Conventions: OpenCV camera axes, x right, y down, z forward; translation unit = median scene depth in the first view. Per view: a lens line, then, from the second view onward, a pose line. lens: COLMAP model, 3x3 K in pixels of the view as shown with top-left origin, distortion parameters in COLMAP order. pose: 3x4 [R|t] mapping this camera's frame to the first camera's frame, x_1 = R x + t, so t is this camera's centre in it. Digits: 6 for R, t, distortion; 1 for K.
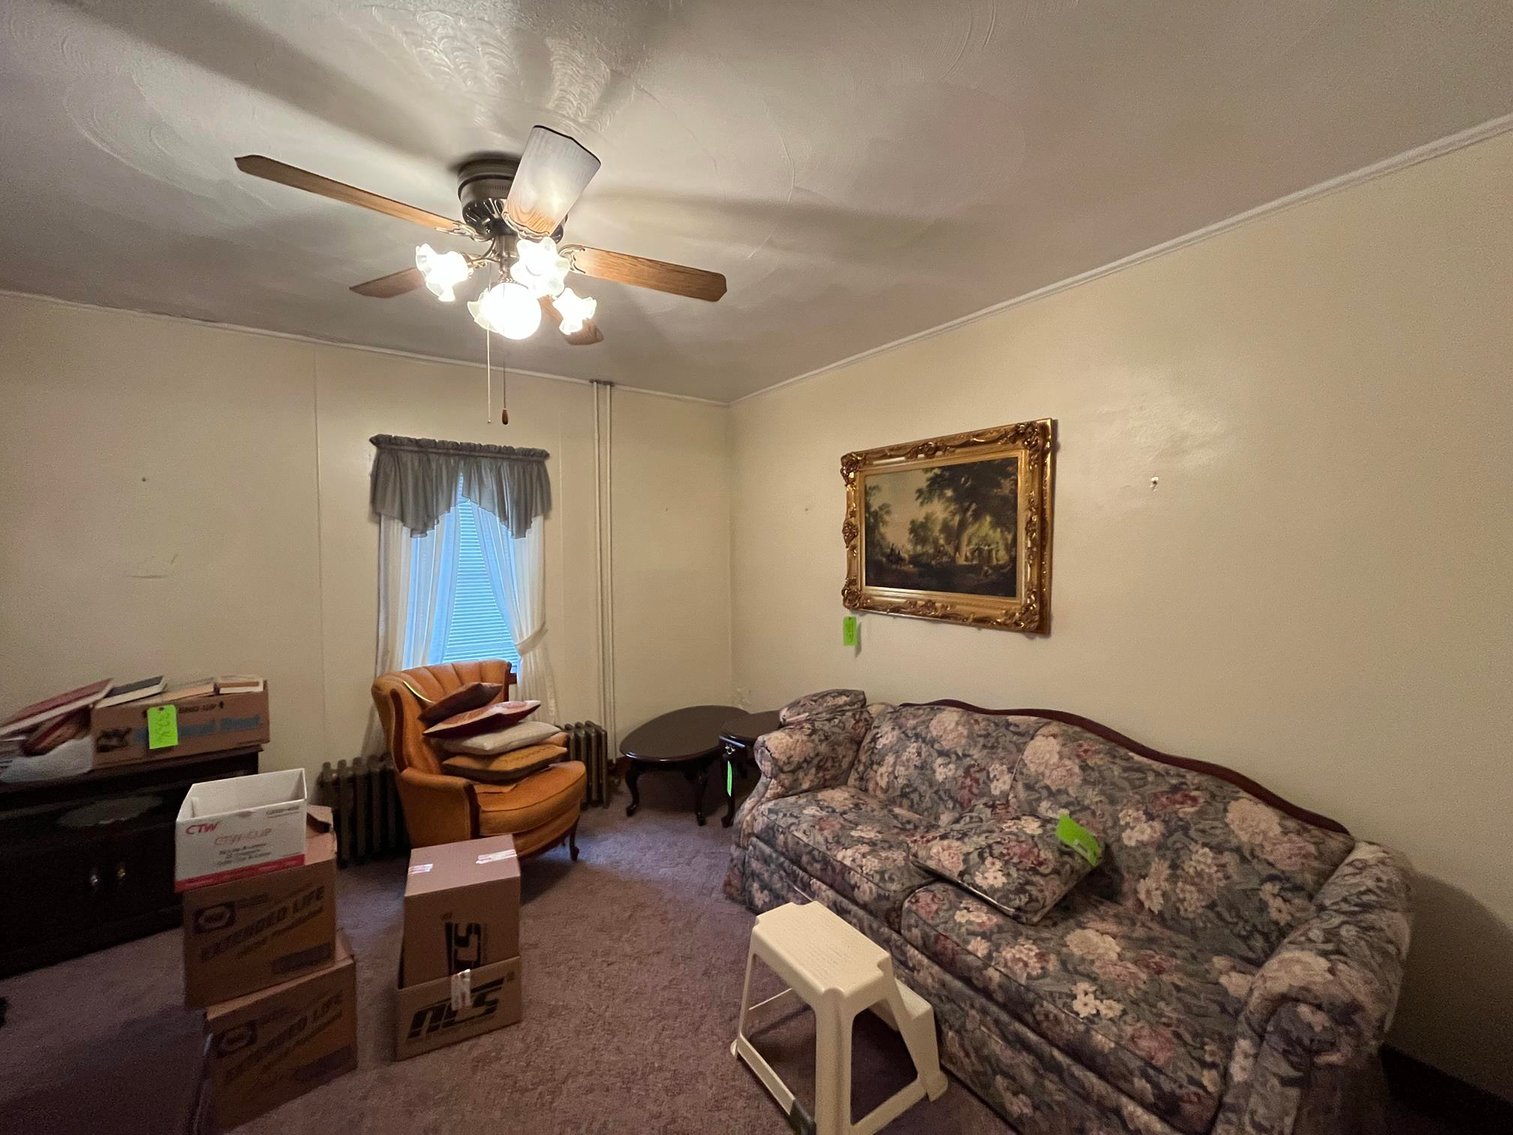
lens RADIAL K [[609.1, 0, 755.9], [0, 609.1, 569.4], [0, 0, 1]] dist [-0.005416, -0.000383]
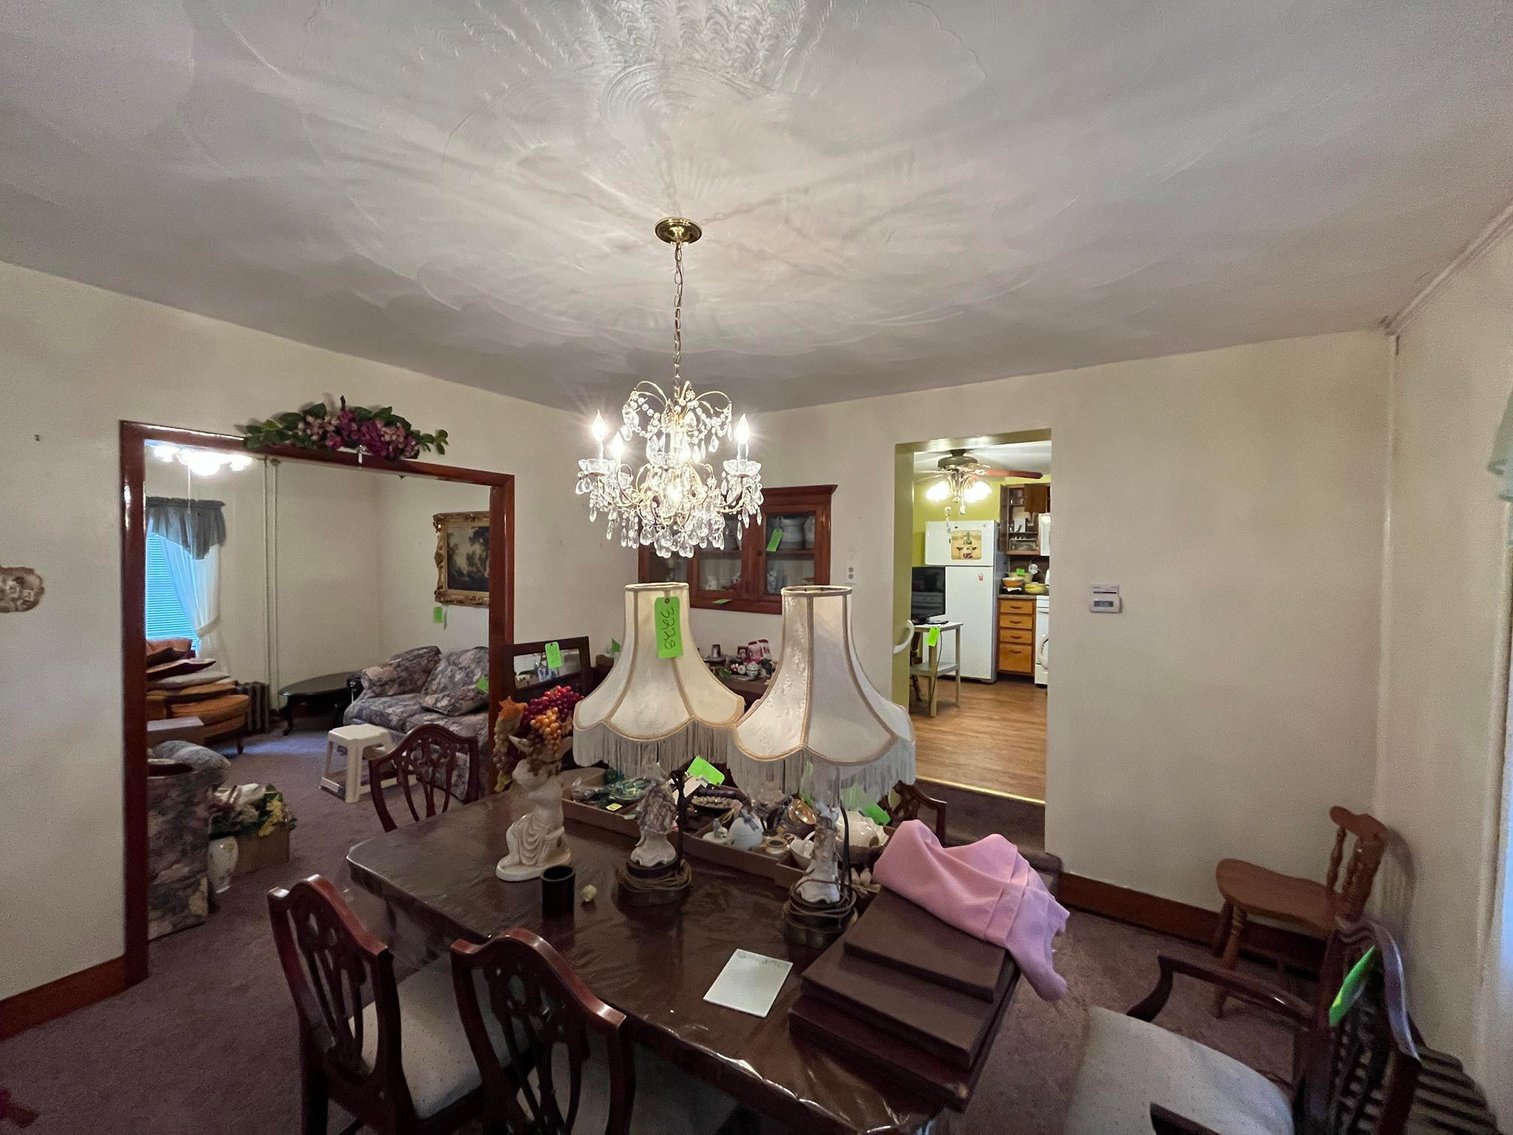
lens RADIAL K [[609.1, 0, 759.1], [0, 609.1, 569.5], [0, 0, 1]] dist [-0.005416, -0.000383]
pose [[0.923227, 0.004032, 0.384233, 0.434943], [0.001657, 0.999894, -0.014475, -0.003398], [-0.384251, 0.014000, 0.923123, -1.267454]]
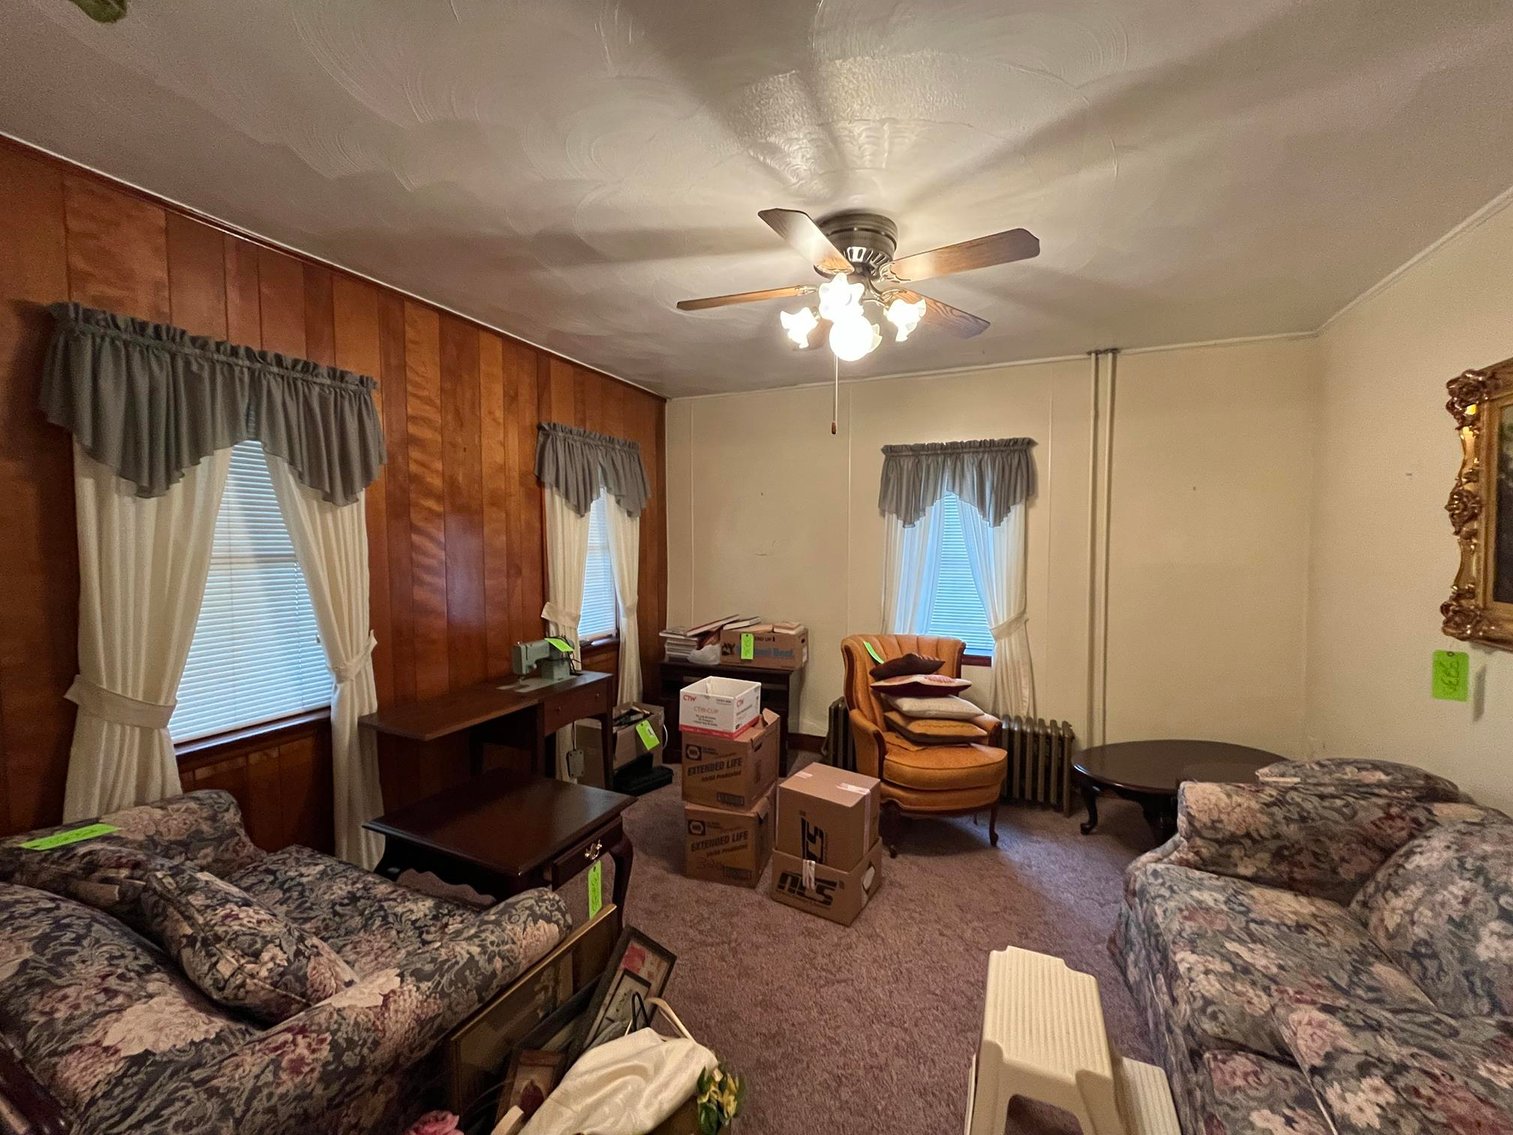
lens RADIAL K [[609.1, 0, 755.0], [0, 609.1, 569.2], [0, 0, 1]] dist [-0.005416, -0.000383]
pose [[0.523123, 0.043139, -0.851164, 0.385621], [-0.030883, 0.999022, 0.031652, 0.000577], [0.851697, 0.009729, 0.523944, 0.149159]]
